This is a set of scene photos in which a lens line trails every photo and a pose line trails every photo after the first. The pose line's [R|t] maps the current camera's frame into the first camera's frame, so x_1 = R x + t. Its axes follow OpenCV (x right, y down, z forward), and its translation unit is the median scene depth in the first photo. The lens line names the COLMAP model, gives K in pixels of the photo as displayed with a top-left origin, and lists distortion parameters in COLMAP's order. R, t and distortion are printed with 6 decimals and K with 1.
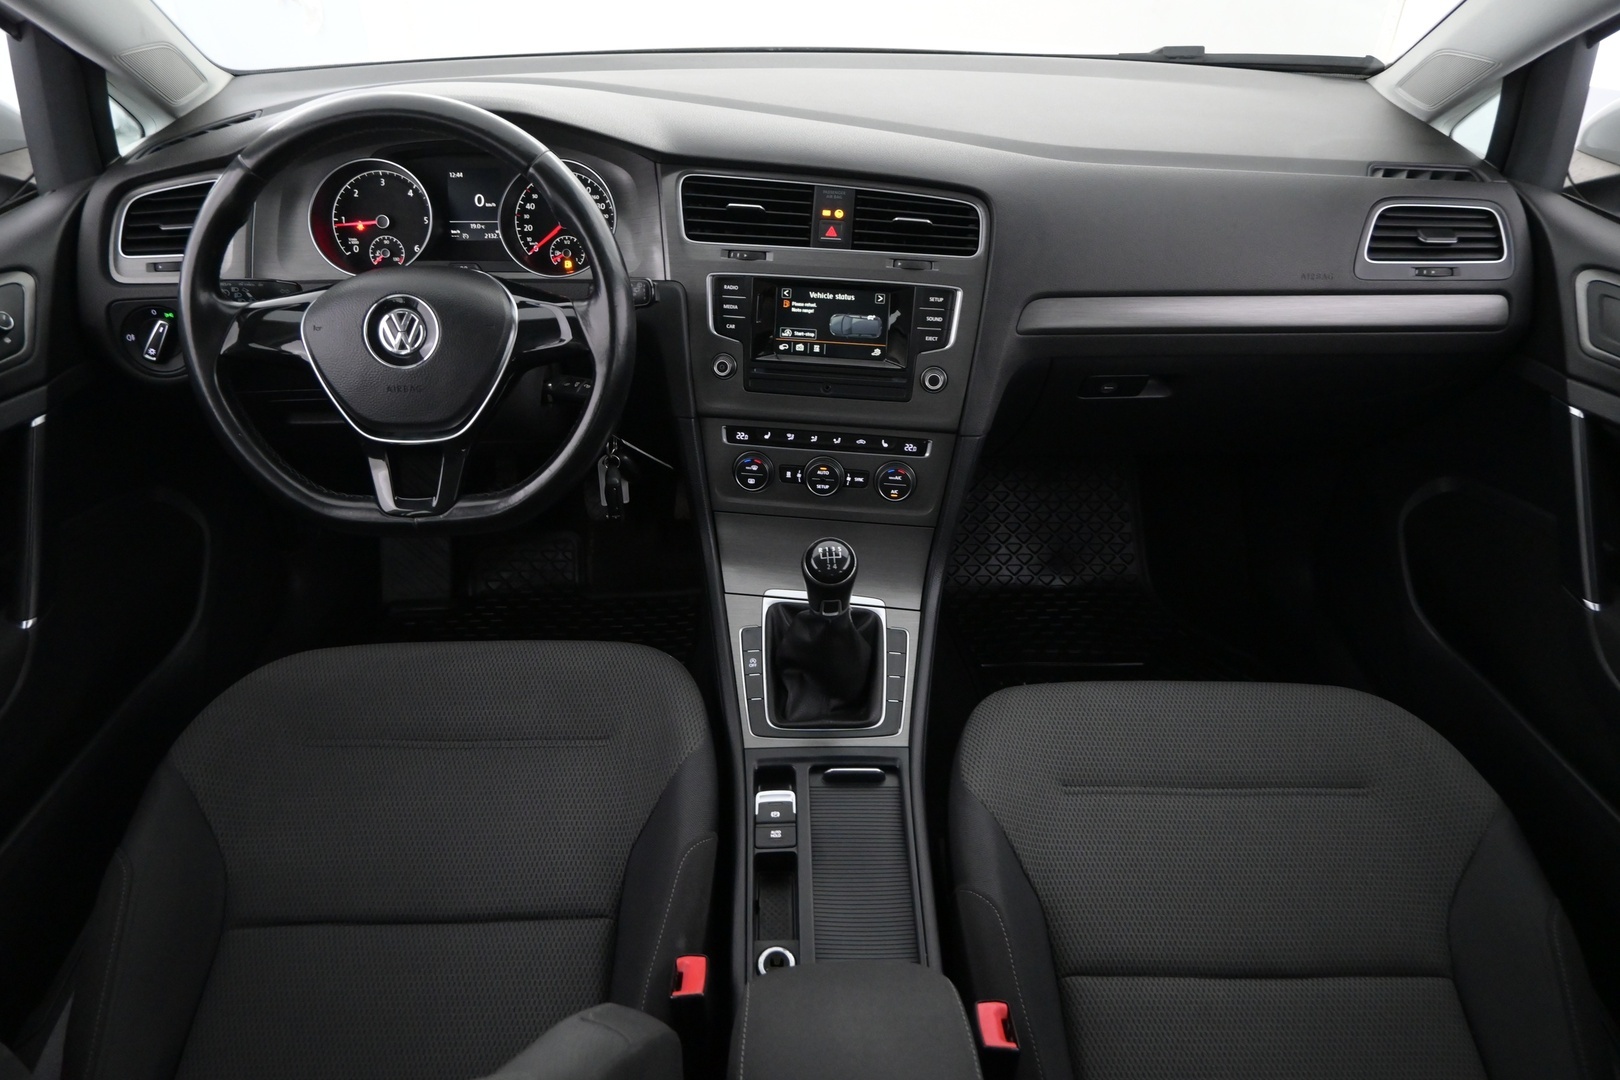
lens RADIAL K [[1109.5, 0, 816.4], [0, 1109.5, 535.2], [0, 0, 1]] dist [-0.002632, 0.004749]
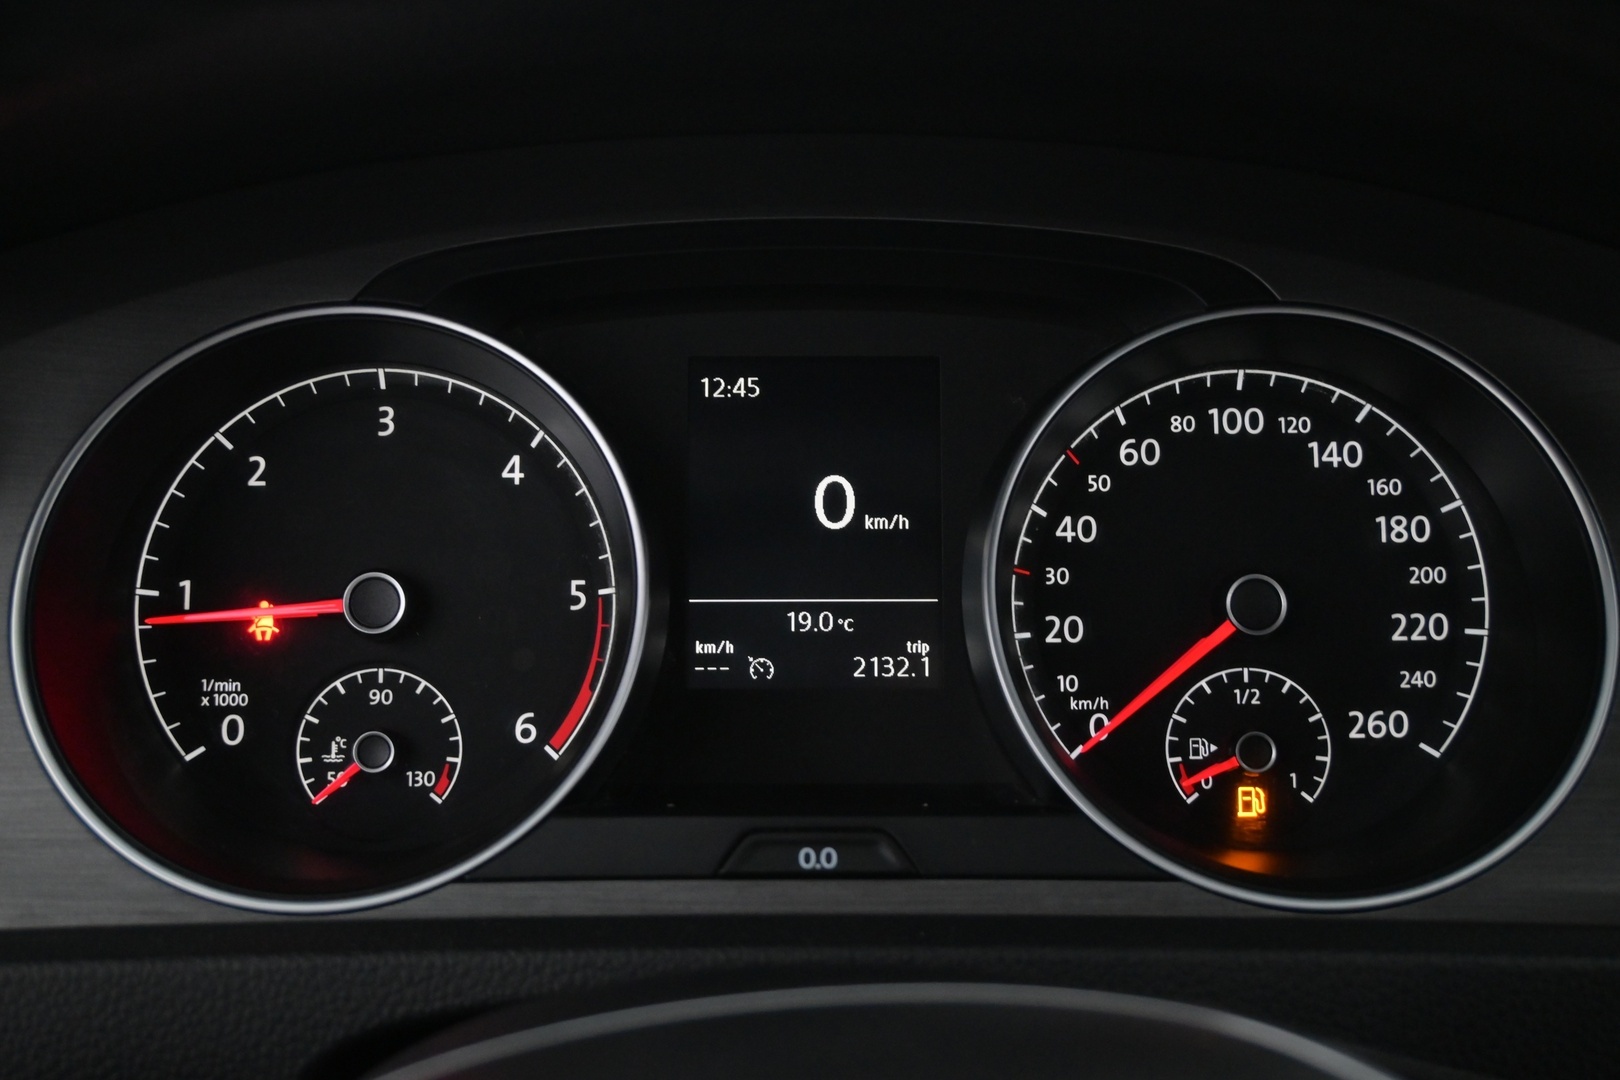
lens RADIAL K [[1813.1, 0, 814.0], [0, 1813.1, 556.3], [0, 0, 1]] dist [0.003897, 0.000000]
pose [[0.999562, -0.000407, -0.029604, -0.310861], [-0.007108, 0.967364, -0.253292, -0.214183], [0.028741, 0.253391, 0.966937, 0.700074]]
